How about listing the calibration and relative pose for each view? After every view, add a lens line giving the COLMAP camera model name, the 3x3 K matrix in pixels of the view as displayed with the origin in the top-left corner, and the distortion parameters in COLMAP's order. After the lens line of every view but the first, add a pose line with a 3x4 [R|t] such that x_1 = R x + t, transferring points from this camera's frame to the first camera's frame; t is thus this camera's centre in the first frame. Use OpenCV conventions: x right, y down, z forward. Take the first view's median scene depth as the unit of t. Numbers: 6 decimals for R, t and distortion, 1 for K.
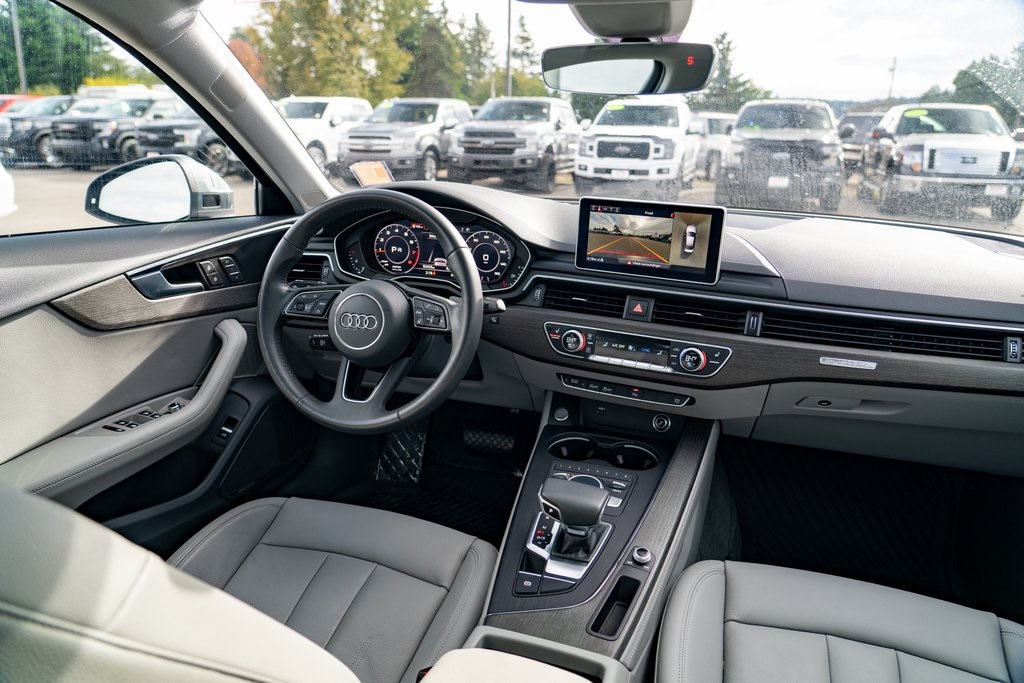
lens RADIAL K [[683.5, 0, 513.1], [0, 683.5, 342.7], [0, 0, 1]] dist [-0.023082, 0.011125]
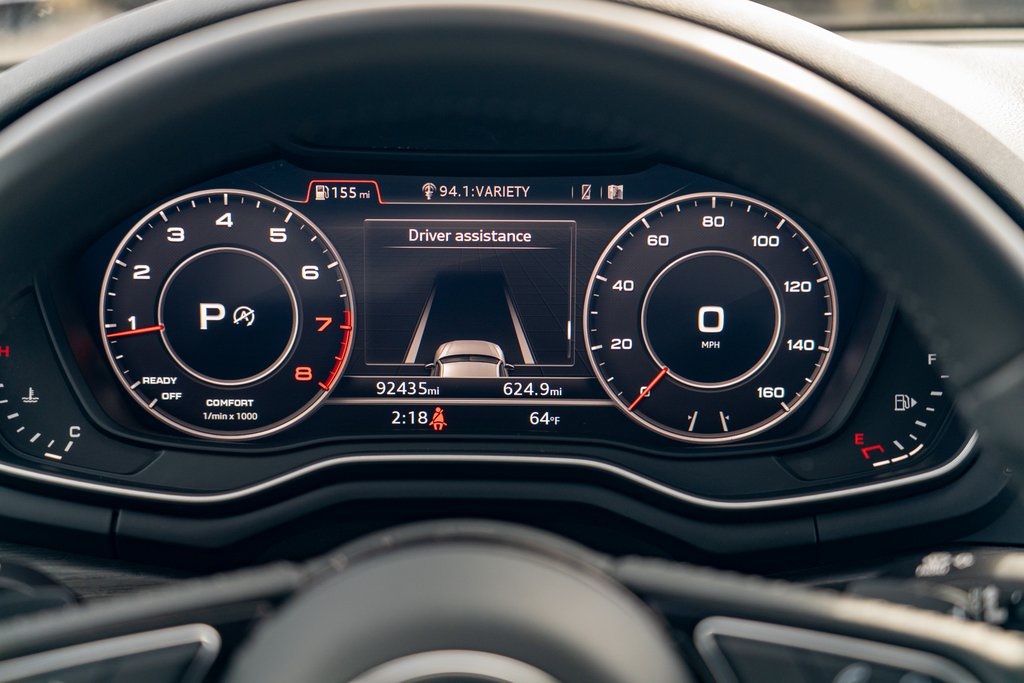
lens RADIAL K [[1990.8, 0, 515.0], [0, 1990.8, 336.6], [0, 0, 1]] dist [0.100230, 0.000000]
pose [[0.949745, -0.094877, 0.298301, -0.300177], [0.112245, 0.992809, -0.041601, -0.110699], [-0.292209, 0.072993, 0.953565, 0.487368]]
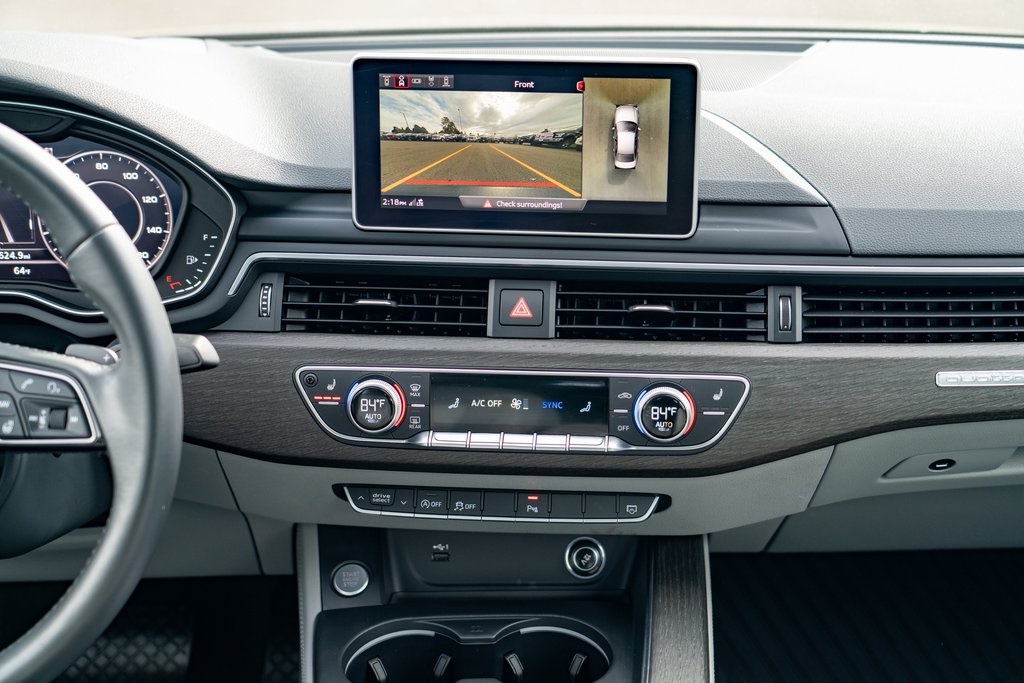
lens RADIAL K [[1663.0, 0, 524.0], [0, 1663.0, 327.6], [0, 0, 1]] dist [0.006657, 0.000000]
pose [[0.940105, -0.134904, 0.313054, -0.132415], [0.128470, 0.990858, 0.041193, -0.077324], [-0.315749, 0.001492, 0.948842, 0.023490]]
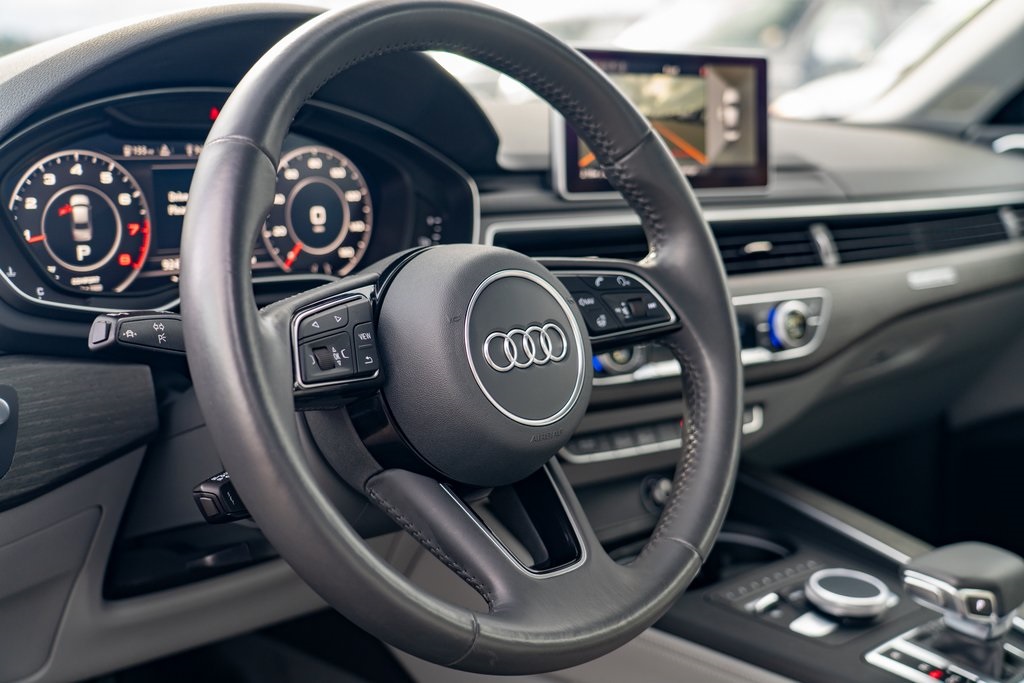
lens RADIAL K [[1453.1, 0, 520.1], [0, 1453.1, 338.1], [0, 0, 1]] dist [0.047767, 0.000000]
pose [[0.468746, -0.155153, 0.869600, -0.788733], [0.278697, 0.960148, 0.021081, -0.046569], [-0.838216, 0.232473, 0.493306, 0.553619]]
